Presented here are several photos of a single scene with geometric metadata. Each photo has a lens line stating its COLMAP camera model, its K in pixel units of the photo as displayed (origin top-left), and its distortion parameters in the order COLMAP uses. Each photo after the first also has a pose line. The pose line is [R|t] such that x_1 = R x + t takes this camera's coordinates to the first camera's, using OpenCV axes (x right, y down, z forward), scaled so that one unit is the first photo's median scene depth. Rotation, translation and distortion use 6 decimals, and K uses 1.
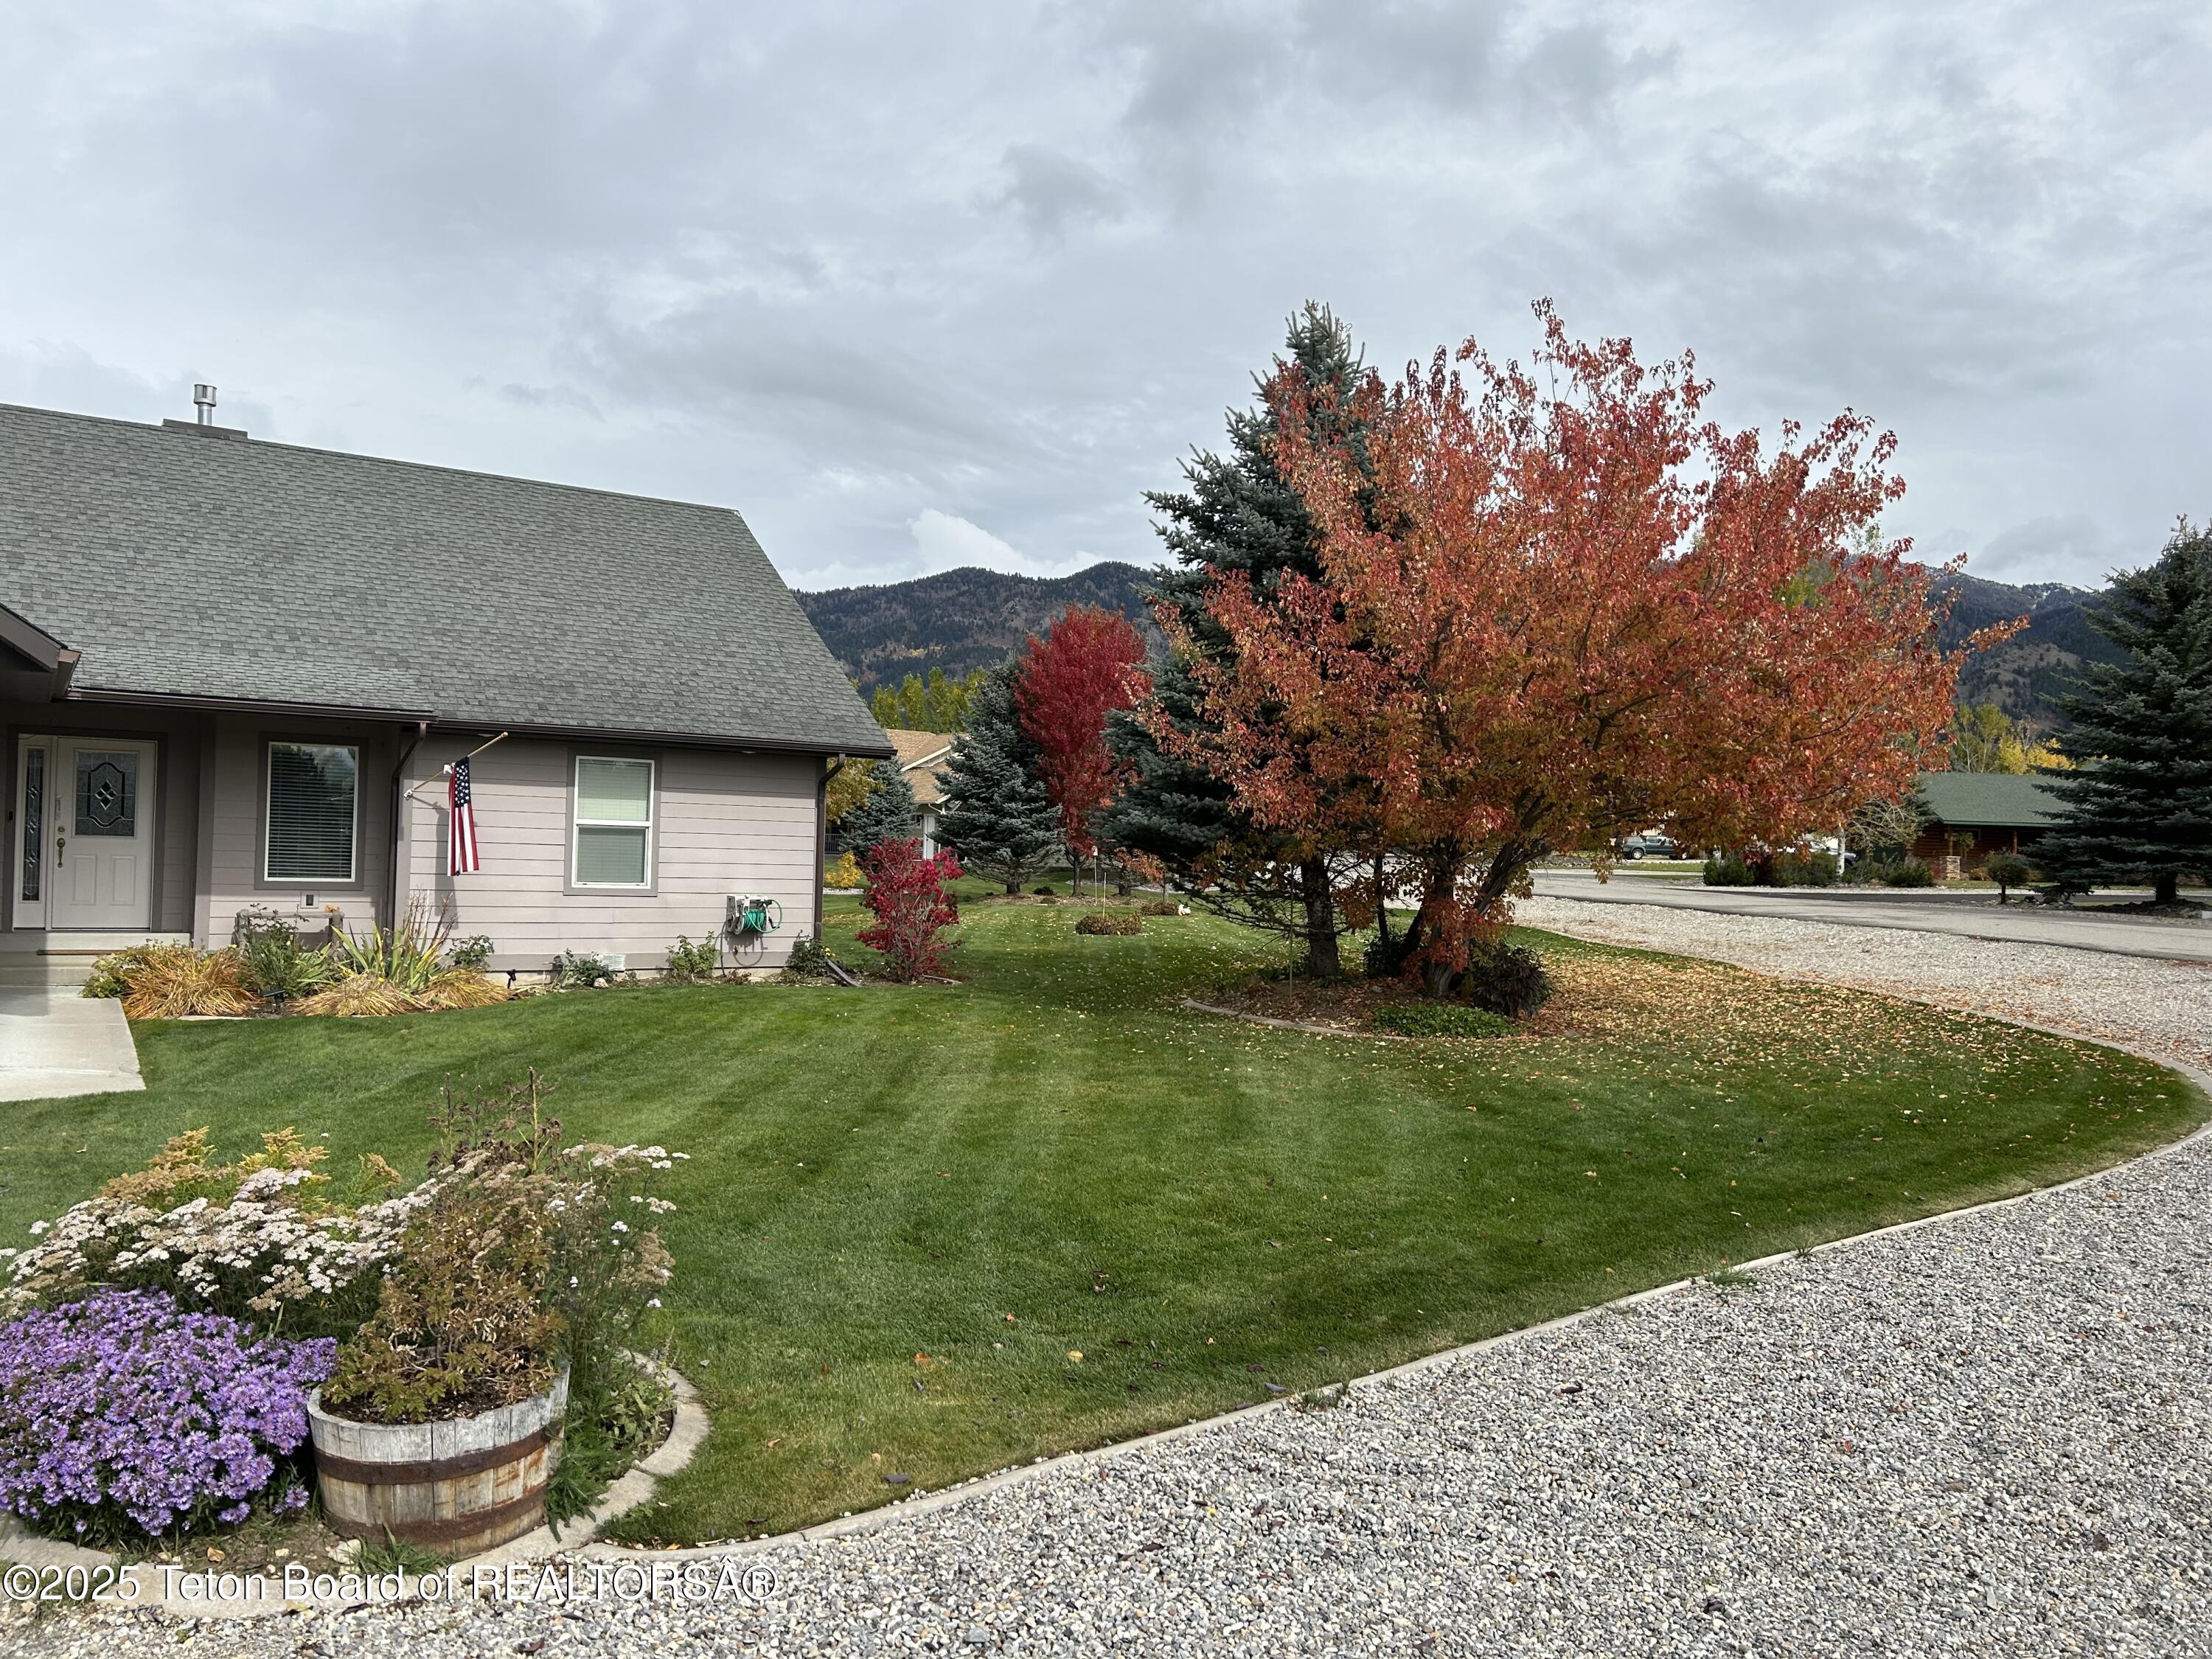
lens RADIAL K [[1683.5, 0, 1106.0], [0, 1683.5, 829.5], [0, 0, 1]] dist [0.001562, 0.000103]
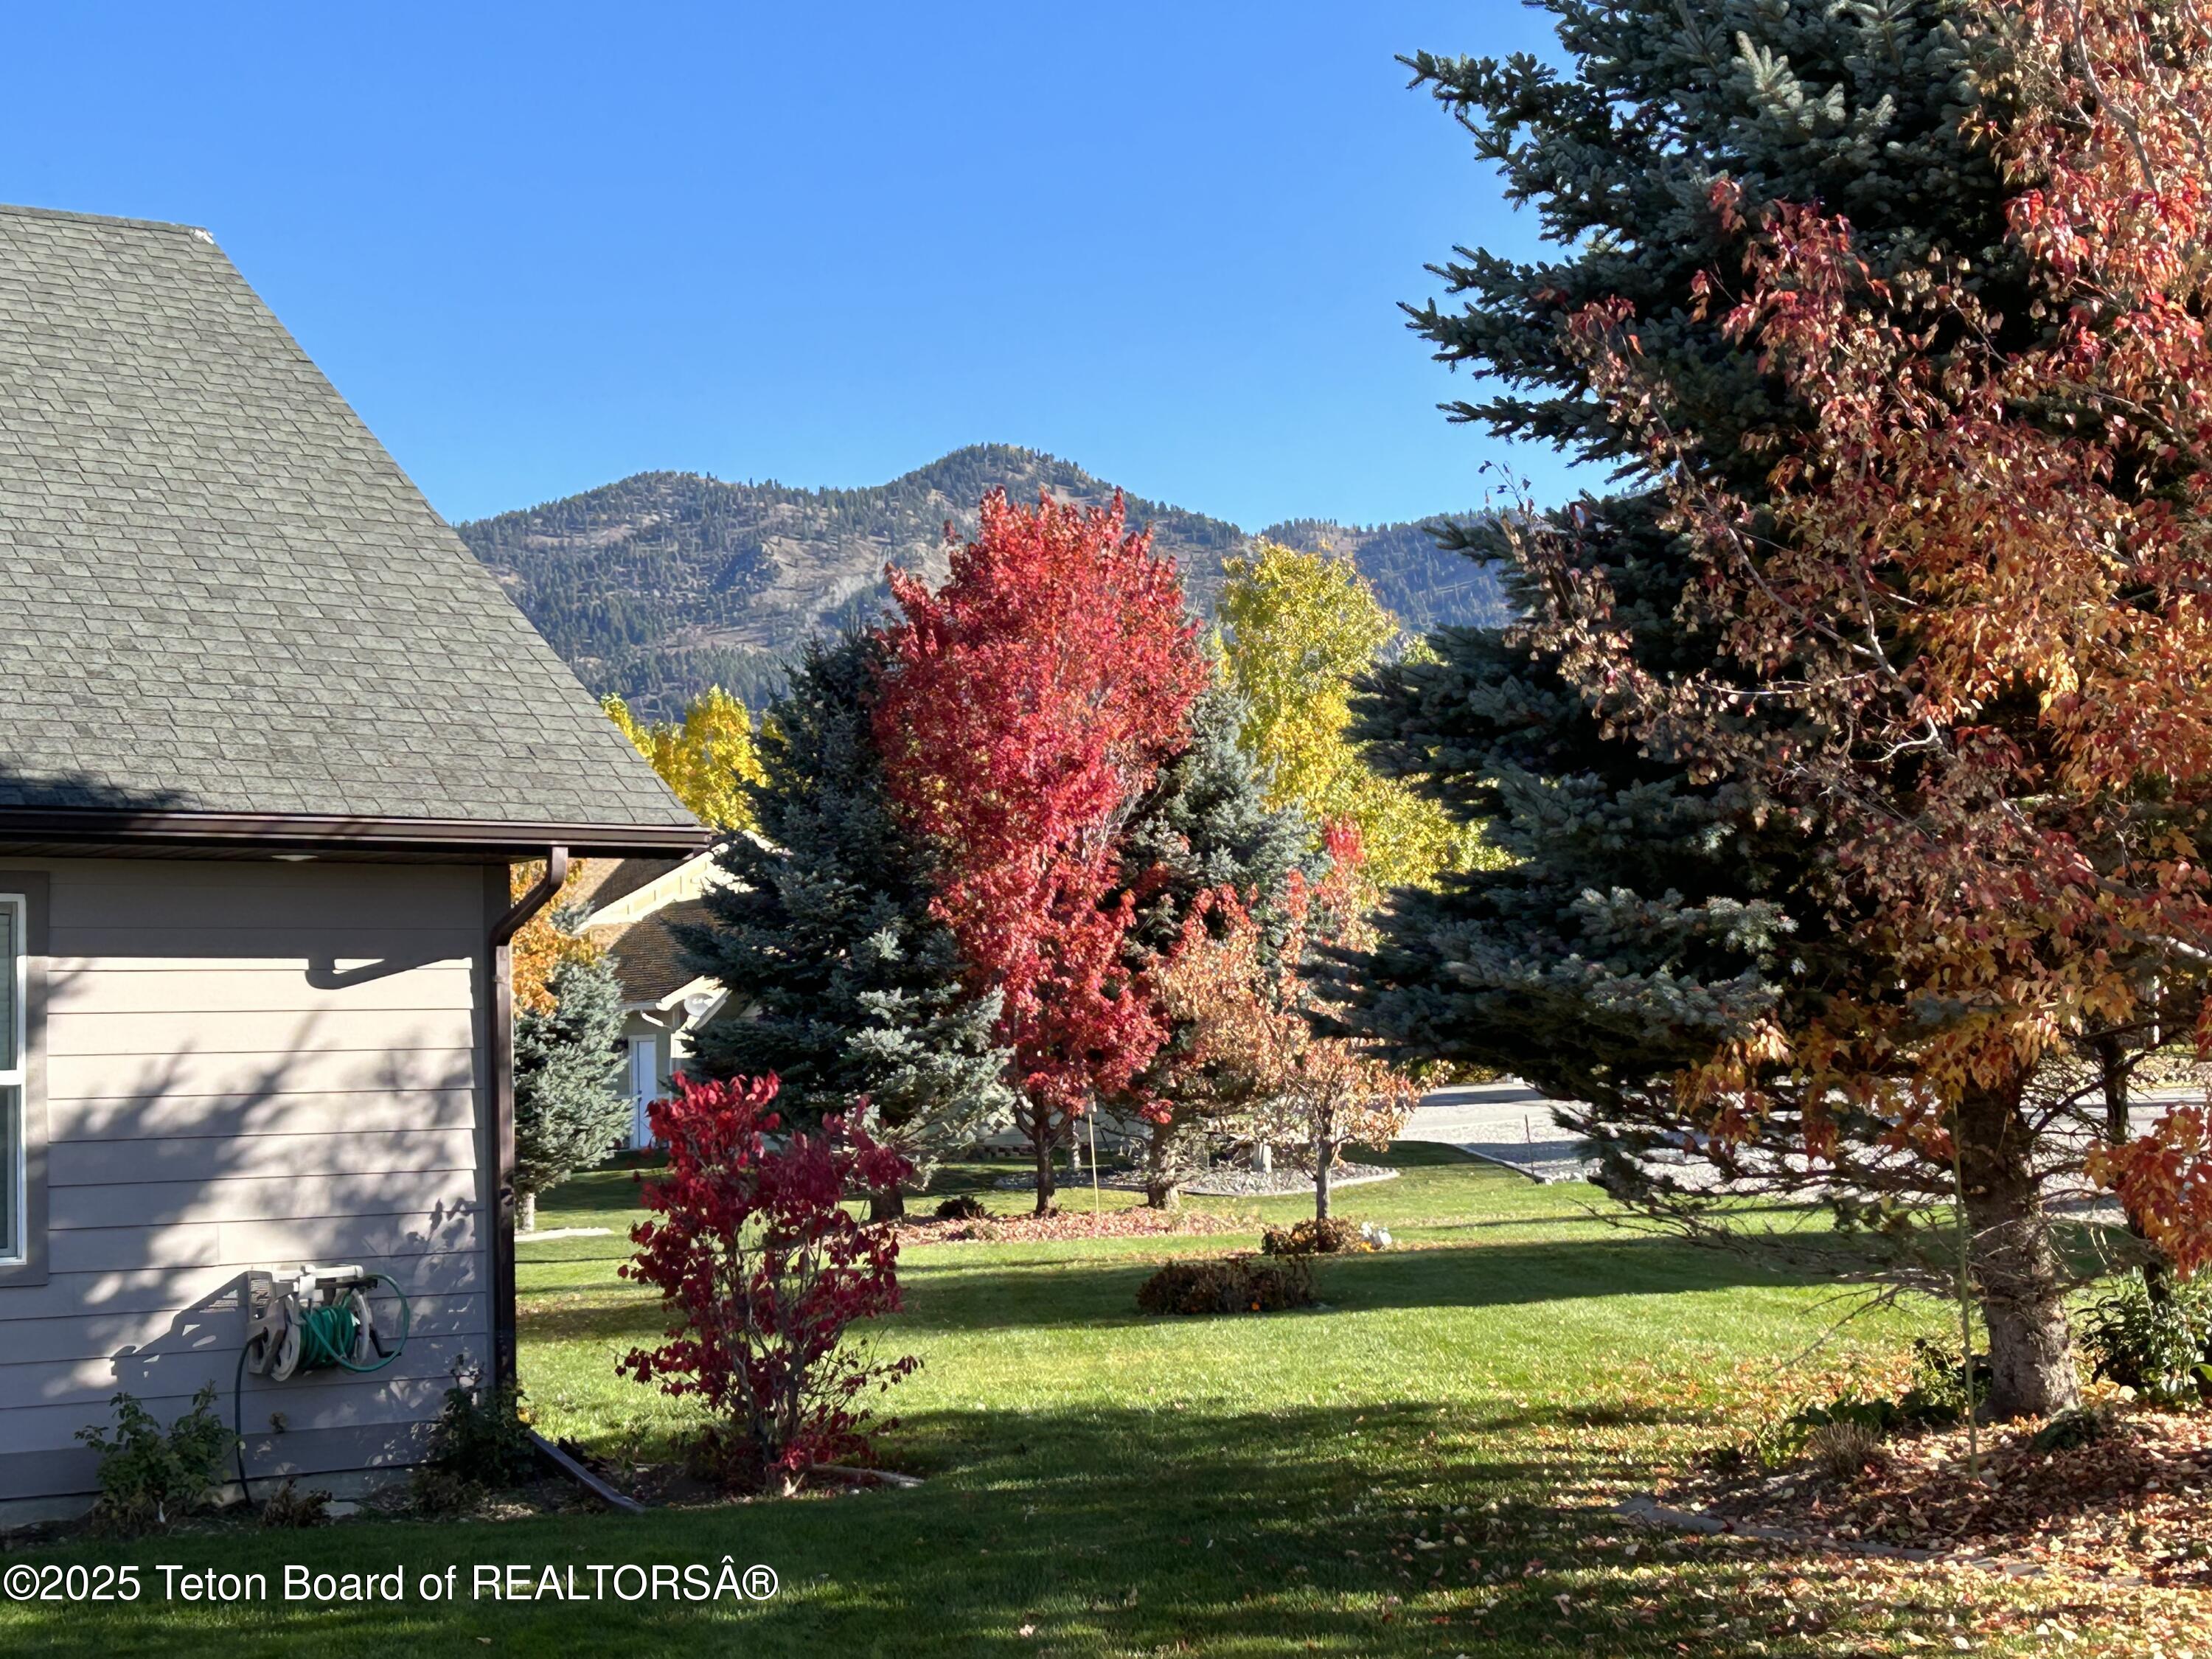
lens RADIAL K [[3594.9, 0, 1106.0], [0, 3594.9, 829.5], [0, 0, 1]] dist [-0.019199, -0.047420]
pose [[0.996719, -0.053948, 0.060331, -0.086848], [0.057759, 0.996321, -0.063314, 0.005348], [-0.056694, 0.066591, 0.996168, 0.239739]]
